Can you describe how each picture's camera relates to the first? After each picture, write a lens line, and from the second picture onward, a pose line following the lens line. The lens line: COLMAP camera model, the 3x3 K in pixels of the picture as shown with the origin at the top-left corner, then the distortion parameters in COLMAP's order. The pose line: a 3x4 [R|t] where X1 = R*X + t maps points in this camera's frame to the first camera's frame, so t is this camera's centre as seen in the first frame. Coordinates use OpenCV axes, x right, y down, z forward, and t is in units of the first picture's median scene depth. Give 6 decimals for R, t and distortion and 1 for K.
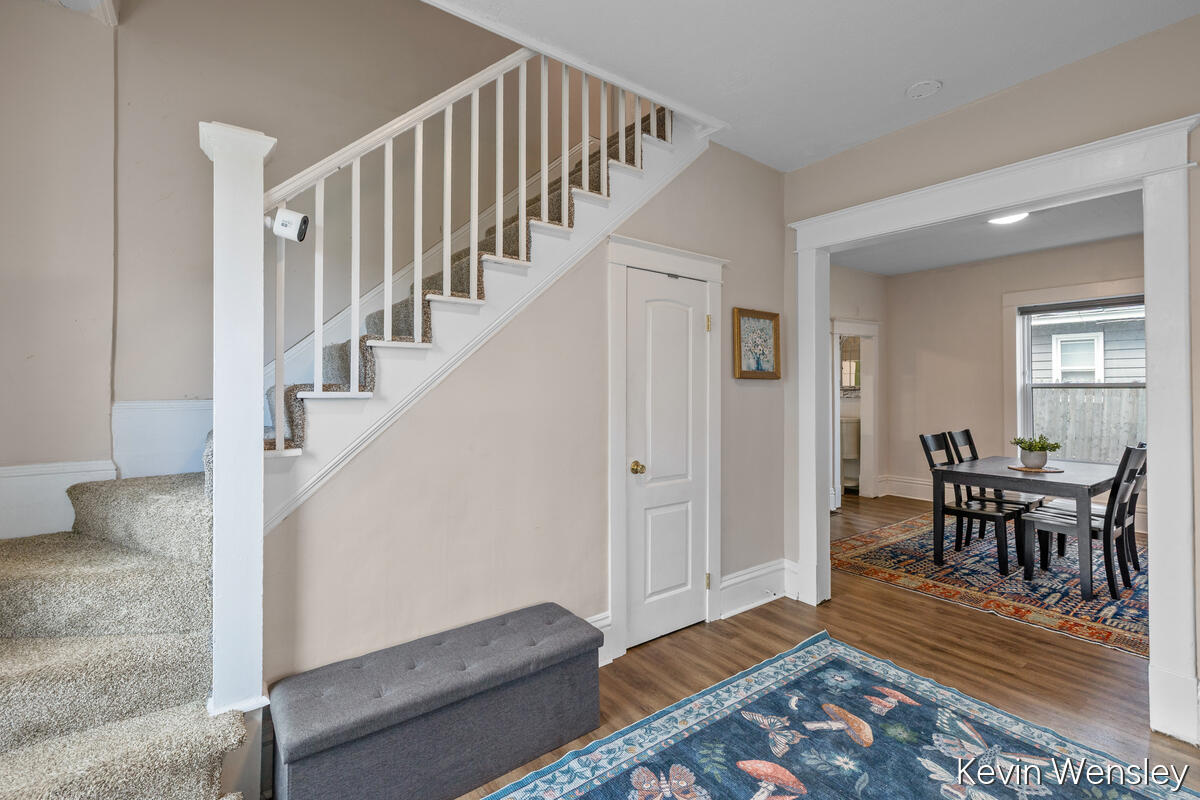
lens RADIAL K [[507.9, 0, 601.1], [0, 507.9, 389.8], [0, 0, 1]] dist [0.001258, 0.000072]
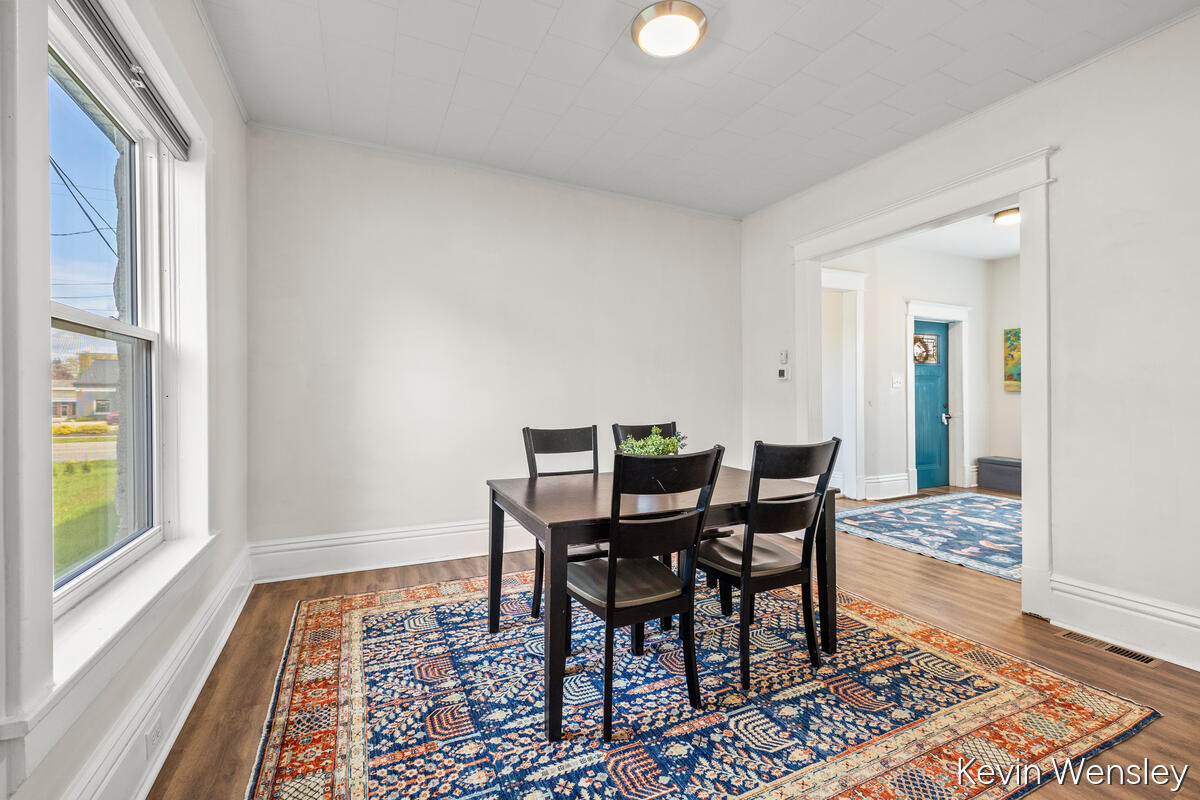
lens RADIAL K [[507.9, 0, 601.1], [0, 507.9, 389.8], [0, 0, 1]] dist [0.001258, 0.000072]
pose [[-0.982194, 0.003079, 0.187846, 0.834175], [-0.000228, 0.999845, -0.017580, 0.054412], [-0.187871, -0.017310, -0.982041, 1.678474]]
